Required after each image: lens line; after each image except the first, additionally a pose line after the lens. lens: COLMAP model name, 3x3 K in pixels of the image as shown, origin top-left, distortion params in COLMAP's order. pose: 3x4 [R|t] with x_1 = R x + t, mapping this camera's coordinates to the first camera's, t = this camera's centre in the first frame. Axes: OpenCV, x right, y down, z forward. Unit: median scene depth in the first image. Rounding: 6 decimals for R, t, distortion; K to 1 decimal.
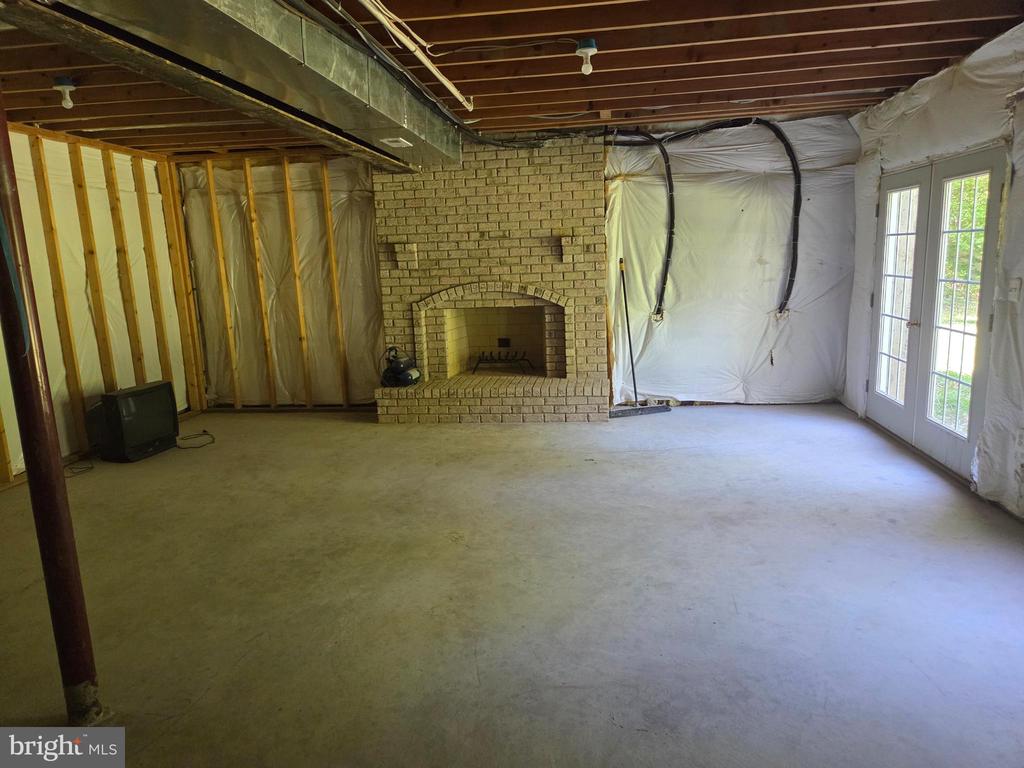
lens RADIAL K [[691.1, 0, 510.3], [0, 691.1, 383.3], [0, 0, 1]] dist [0.053649, -0.048281]
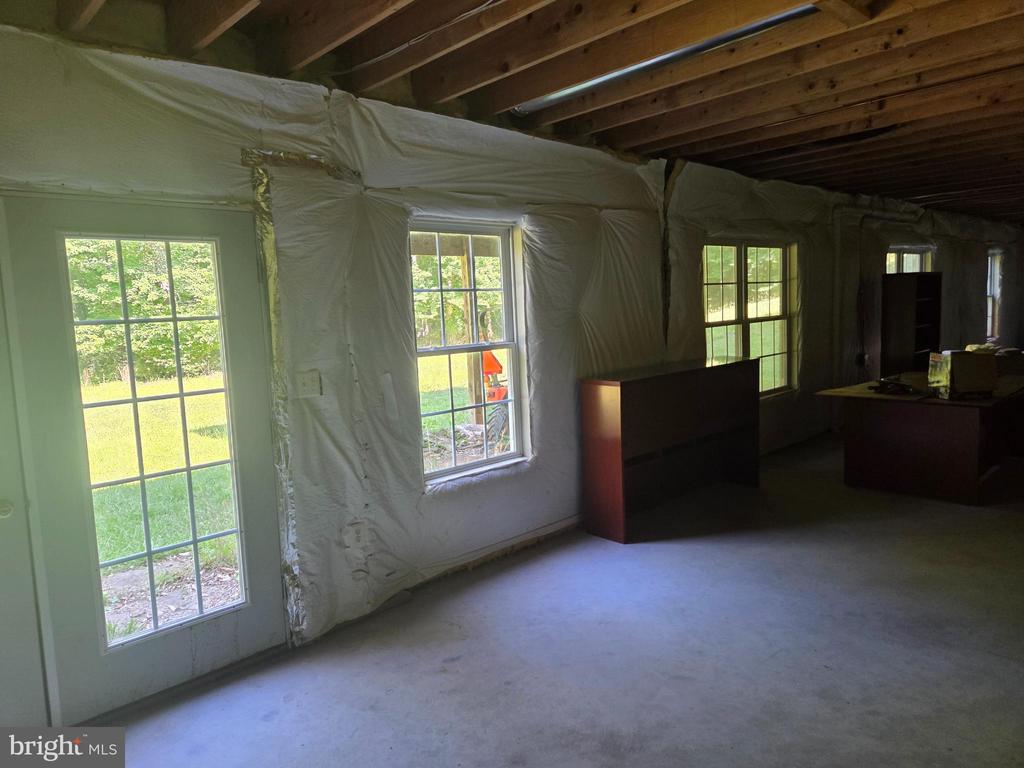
lens RADIAL K [[691.1, 0, 513.4], [0, 691.1, 379.8], [0, 0, 1]] dist [0.053649, -0.048281]
pose [[-0.777962, 0.021523, 0.627942, -0.013836], [0.198786, 0.956507, 0.213492, -0.264422], [-0.596036, 0.290914, -0.748405, 1.459551]]
